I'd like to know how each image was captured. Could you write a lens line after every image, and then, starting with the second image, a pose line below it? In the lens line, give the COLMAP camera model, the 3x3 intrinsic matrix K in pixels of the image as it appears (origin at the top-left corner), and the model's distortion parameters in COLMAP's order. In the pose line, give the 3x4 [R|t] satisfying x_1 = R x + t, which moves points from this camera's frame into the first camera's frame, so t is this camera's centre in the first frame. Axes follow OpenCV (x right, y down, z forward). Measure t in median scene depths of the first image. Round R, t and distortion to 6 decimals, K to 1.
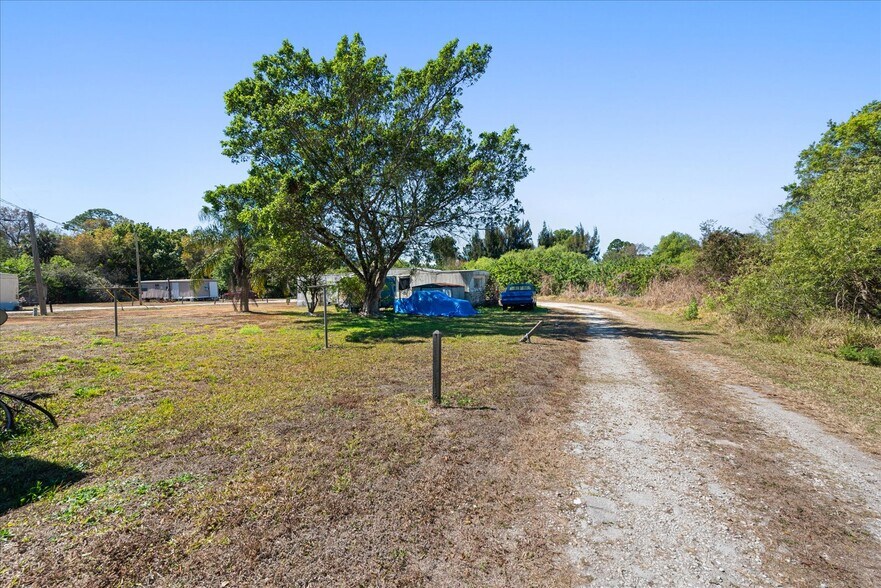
lens RADIAL K [[349.8, 0, 440.6], [0, 349.8, 304.1], [0, 0, 1]] dist [0.001183, 0.000038]
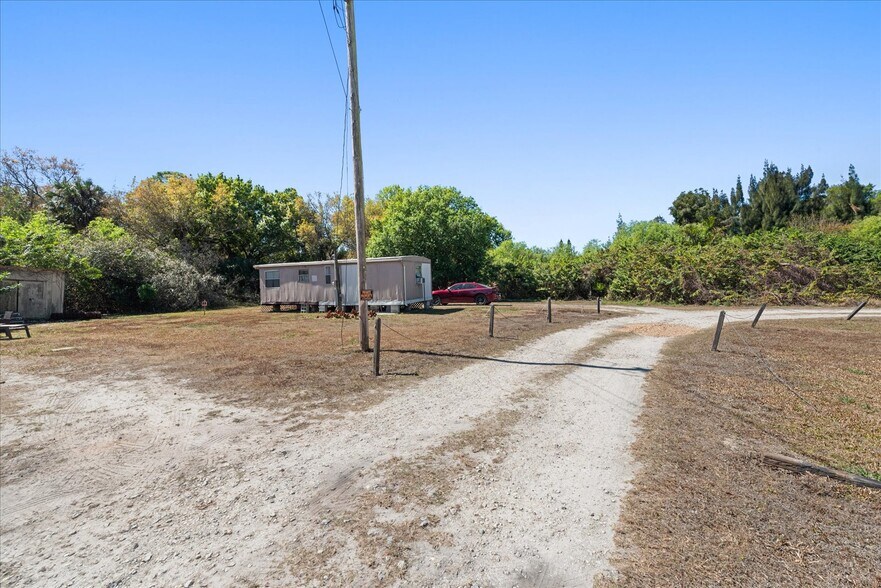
lens RADIAL K [[349.8, 0, 440.6], [0, 349.8, 304.1], [0, 0, 1]] dist [0.001183, 0.000038]
pose [[0.993669, 0.003068, -0.112307, -0.529784], [-0.001548, 0.999906, 0.013621, -0.019645], [0.112338, -0.013361, 0.993580, 0.531422]]
